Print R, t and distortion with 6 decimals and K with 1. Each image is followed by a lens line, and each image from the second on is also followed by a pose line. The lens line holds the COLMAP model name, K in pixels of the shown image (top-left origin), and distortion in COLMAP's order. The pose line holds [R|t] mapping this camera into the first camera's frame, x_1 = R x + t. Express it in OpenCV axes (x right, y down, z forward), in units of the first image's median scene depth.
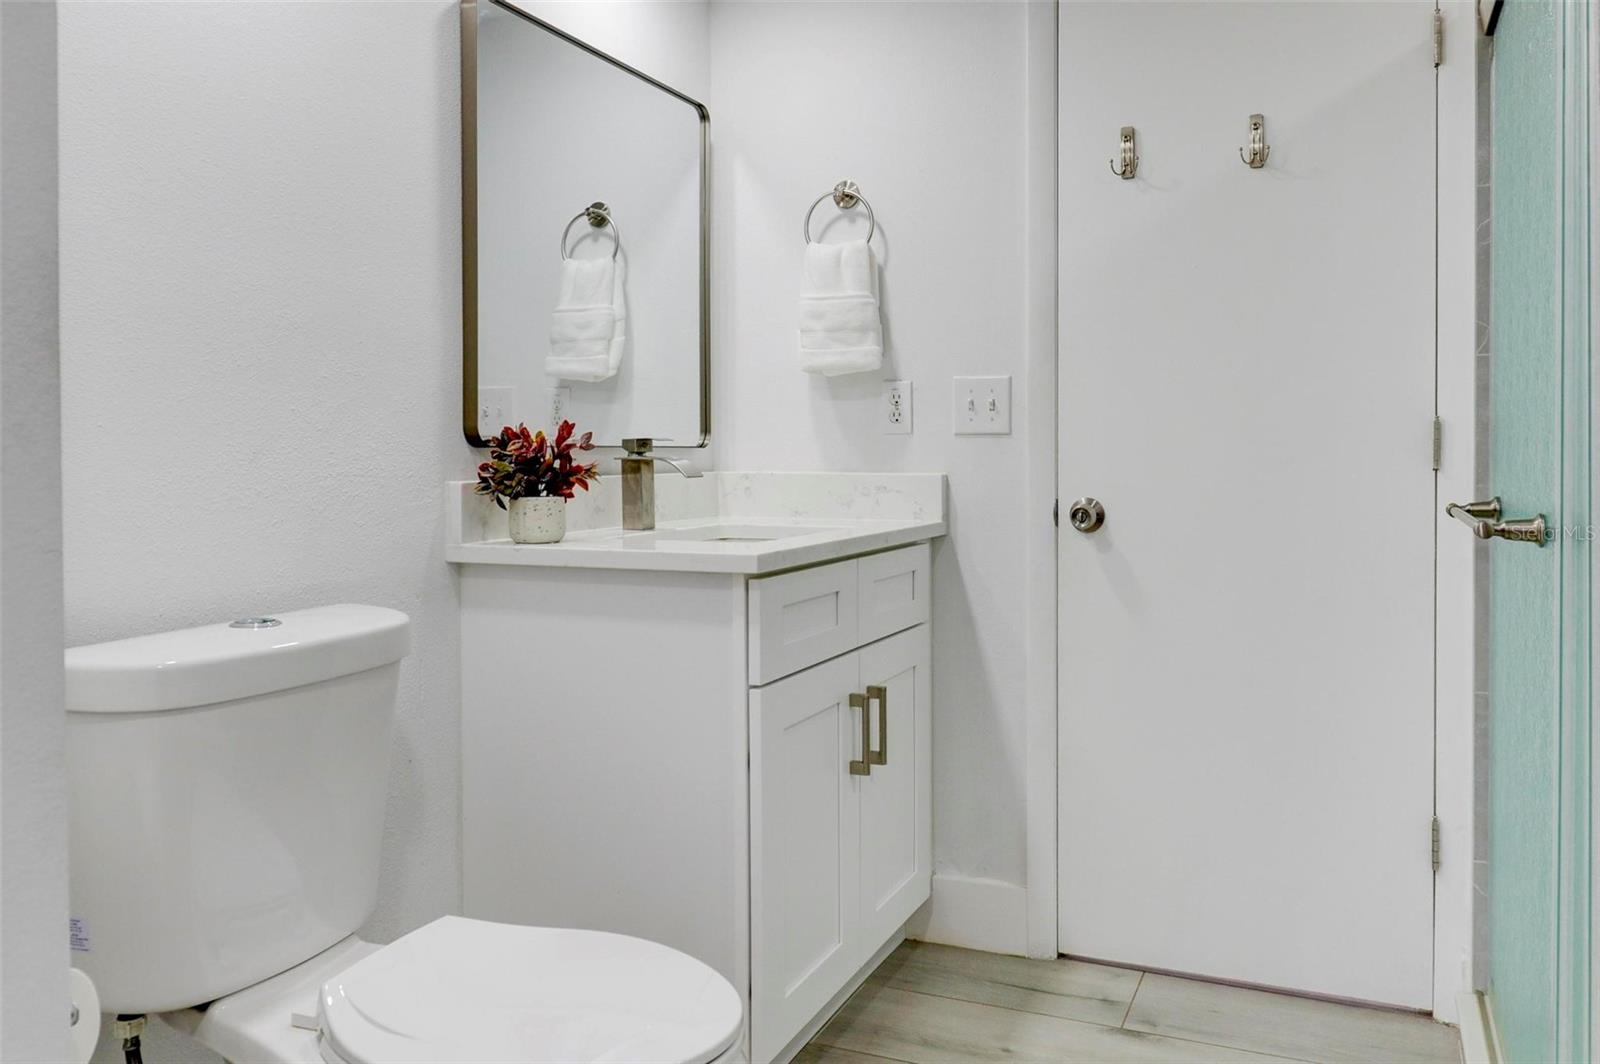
lens RADIAL K [[1263.6, 0, 798.3], [0, 1263.6, 469.7], [0, 0, 1]] dist [0.003374, -0.011659]
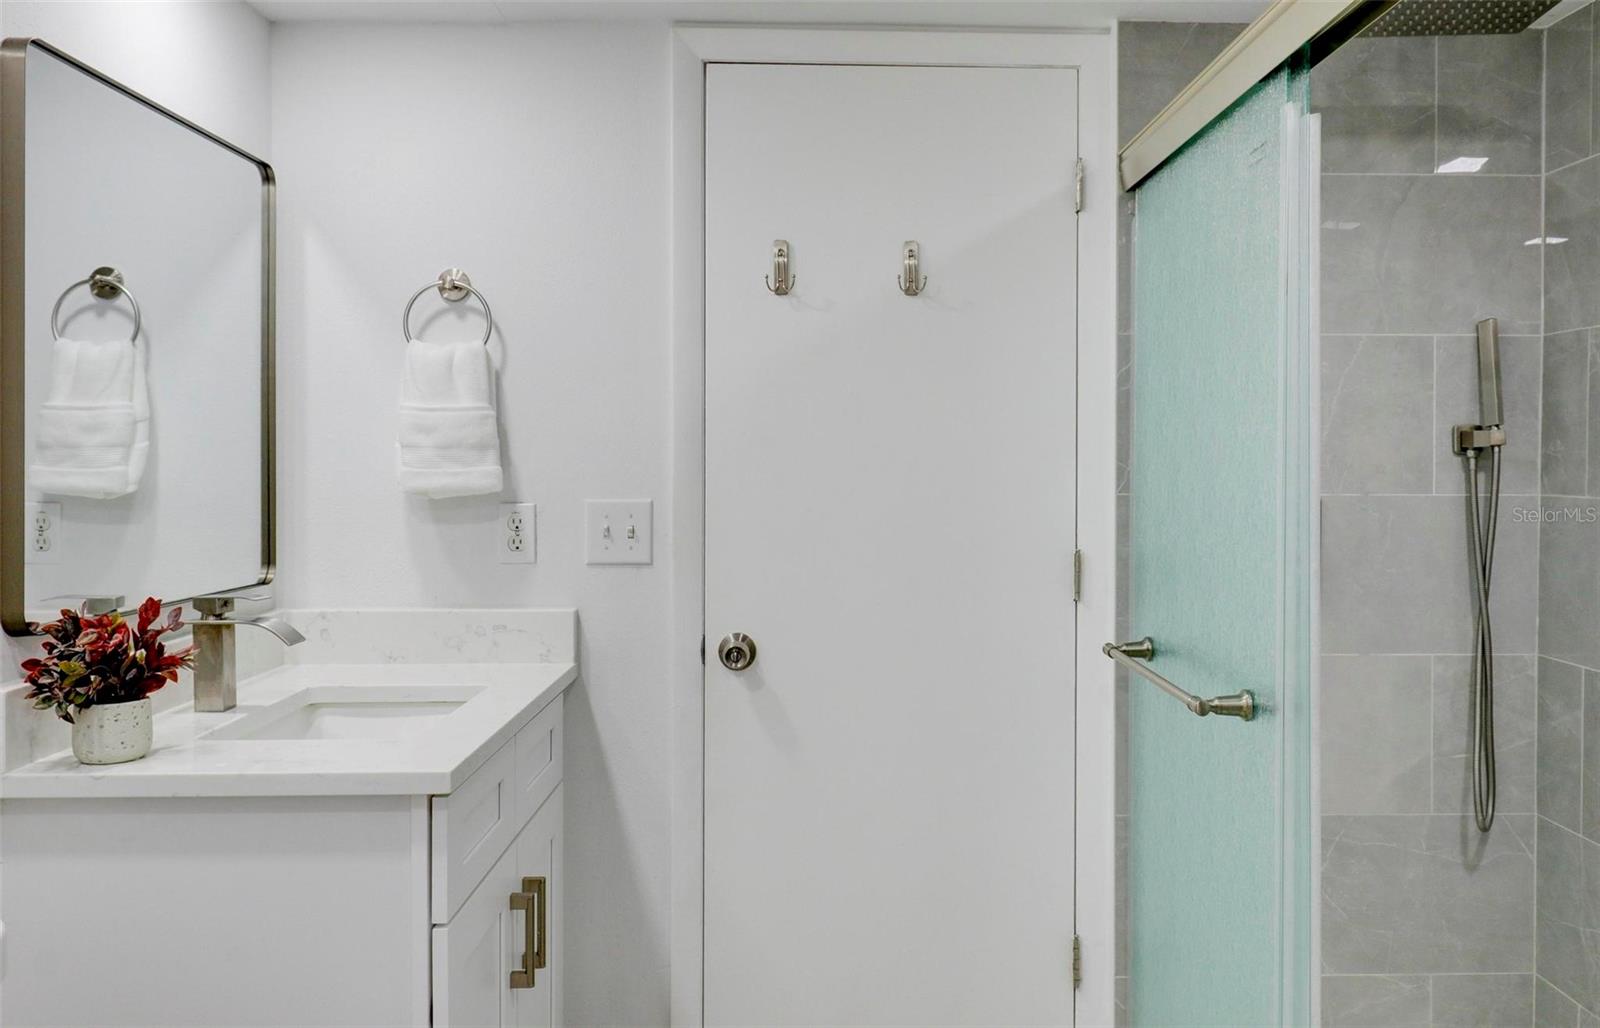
lens RADIAL K [[1406.0, 0, 805.8], [0, 1406.0, 472.6], [0, 0, 1]] dist [0.040710, -0.086457]
pose [[0.911874, -0.011430, 0.410311, -0.143013], [0.013310, 0.999910, -0.001726, -0.090175], [-0.410254, 0.007035, 0.911944, 0.037593]]
